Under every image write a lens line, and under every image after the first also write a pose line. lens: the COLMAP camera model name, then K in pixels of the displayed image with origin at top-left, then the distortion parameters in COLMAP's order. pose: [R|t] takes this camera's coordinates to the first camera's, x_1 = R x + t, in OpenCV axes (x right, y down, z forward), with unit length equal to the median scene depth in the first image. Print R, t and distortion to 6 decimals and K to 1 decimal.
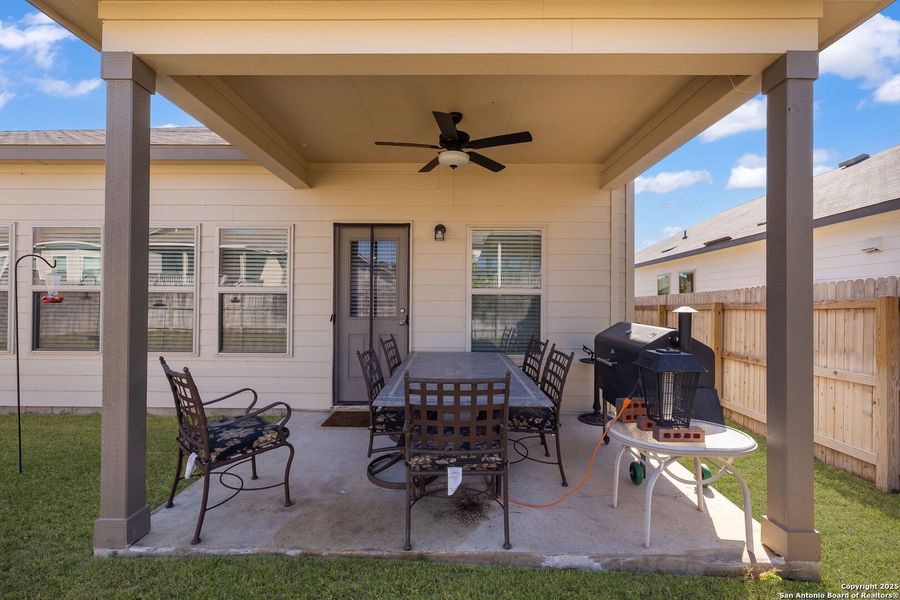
lens RADIAL K [[420.1, 0, 446.0], [0, 420.1, 295.6], [0, 0, 1]] dist [-0.002988, -0.000548]
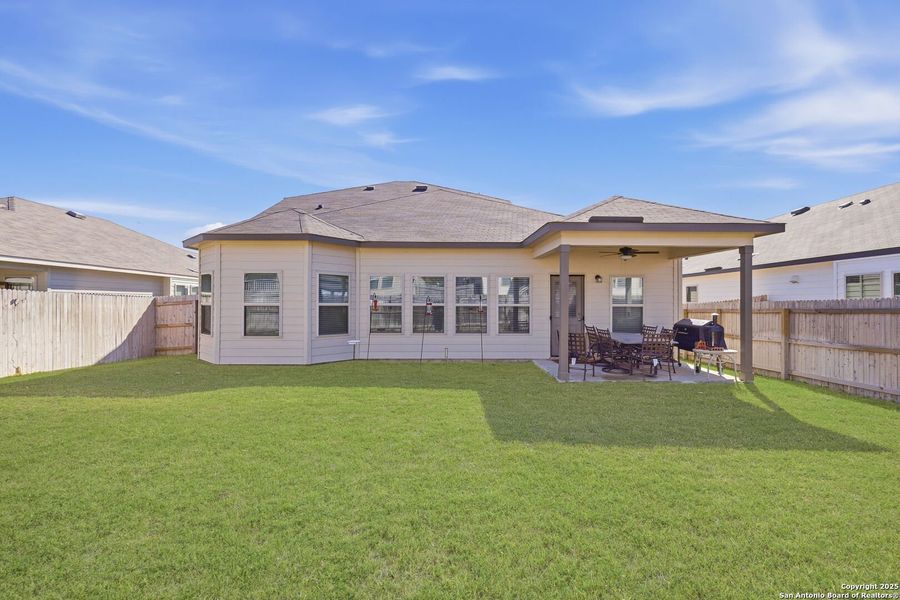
lens RADIAL K [[420.1, 0, 446.0], [0, 420.1, 295.6], [0, 0, 1]] dist [-0.002988, -0.000548]
pose [[0.999505, -0.004661, 0.031125, -0.885649], [0.004631, 0.999989, 0.001043, -0.067418], [-0.031130, -0.000899, 0.999515, -1.194278]]
